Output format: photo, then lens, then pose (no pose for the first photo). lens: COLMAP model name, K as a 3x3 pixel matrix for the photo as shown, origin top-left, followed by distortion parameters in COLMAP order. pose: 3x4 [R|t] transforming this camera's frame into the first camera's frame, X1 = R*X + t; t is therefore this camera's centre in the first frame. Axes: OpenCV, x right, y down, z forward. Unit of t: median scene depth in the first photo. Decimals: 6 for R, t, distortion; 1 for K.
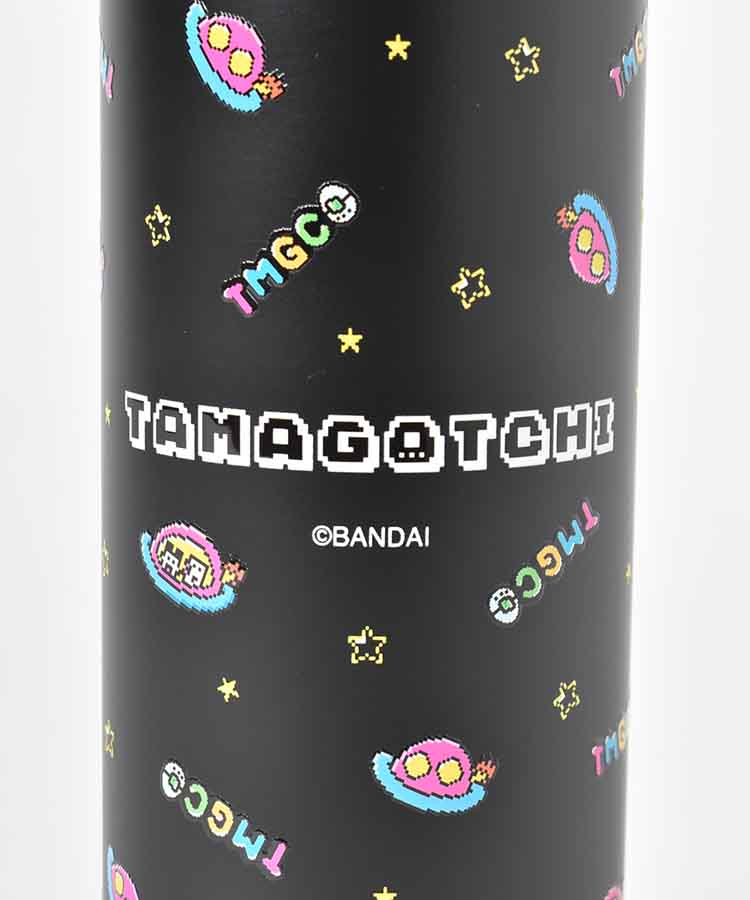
lens RADIAL K [[2753.3, 0, 375.7], [0, 2753.3, 451.7], [0, 0, 1]] dist [-0.081667, 0.000000]
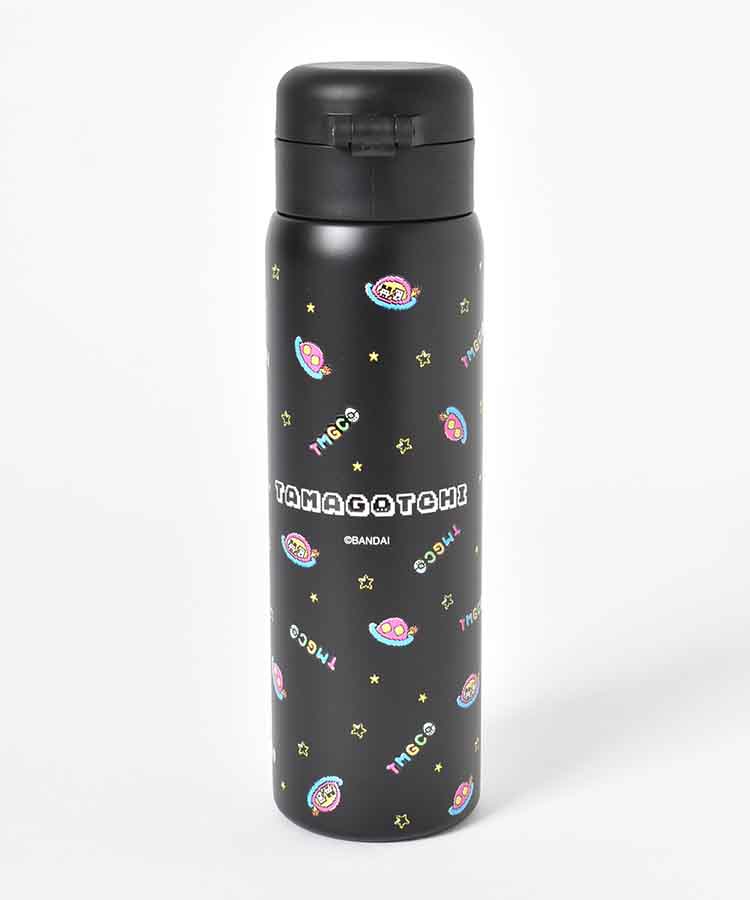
lens RADIAL K [[1465.2, 0, 374.1], [0, 1465.2, 447.1], [0, 0, 1]] dist [-0.131112, 0.000000]
pose [[0.998014, 0.001919, -0.062967, 0.089542], [-0.000880, 0.999863, 0.016532, -0.077892], [0.062990, -0.016443, 0.997879, -0.365155]]
